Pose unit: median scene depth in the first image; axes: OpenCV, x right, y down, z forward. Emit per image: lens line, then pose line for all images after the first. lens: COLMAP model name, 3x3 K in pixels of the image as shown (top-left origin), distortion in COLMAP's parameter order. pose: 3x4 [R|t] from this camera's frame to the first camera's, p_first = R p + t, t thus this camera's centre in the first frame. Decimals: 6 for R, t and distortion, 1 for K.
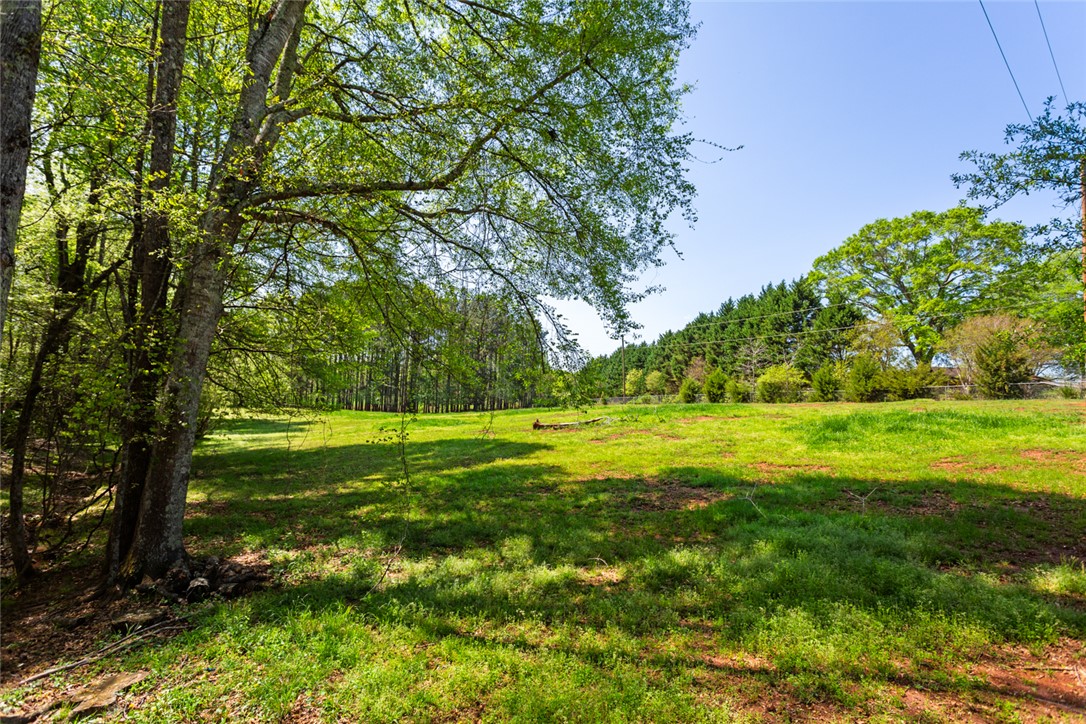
lens RADIAL K [[517.7, 0, 538.8], [0, 517.7, 342.9], [0, 0, 1]] dist [0.001361, 0.000294]
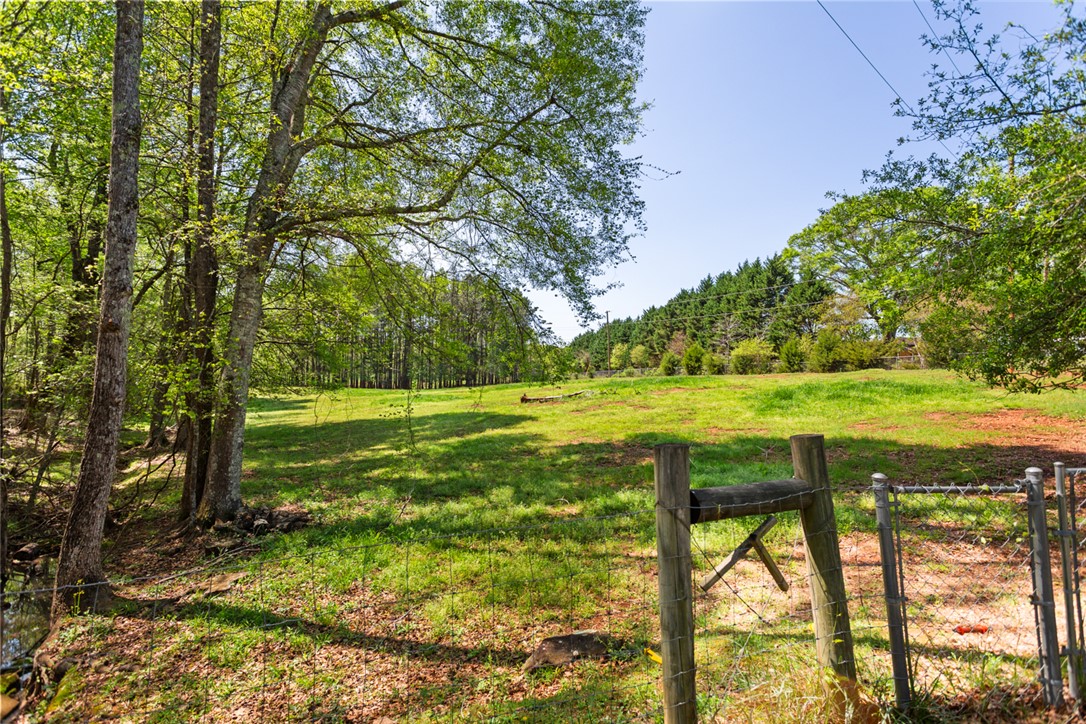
lens RADIAL K [[531.0, 0, 548.2], [0, 531.0, 348.1], [0, 0, 1]] dist [0.002125, 0.000451]
pose [[0.999426, -0.015471, 0.030123, 0.023887], [0.013521, 0.997865, 0.063900, -0.030961], [-0.031047, -0.063456, 0.997502, -0.181587]]
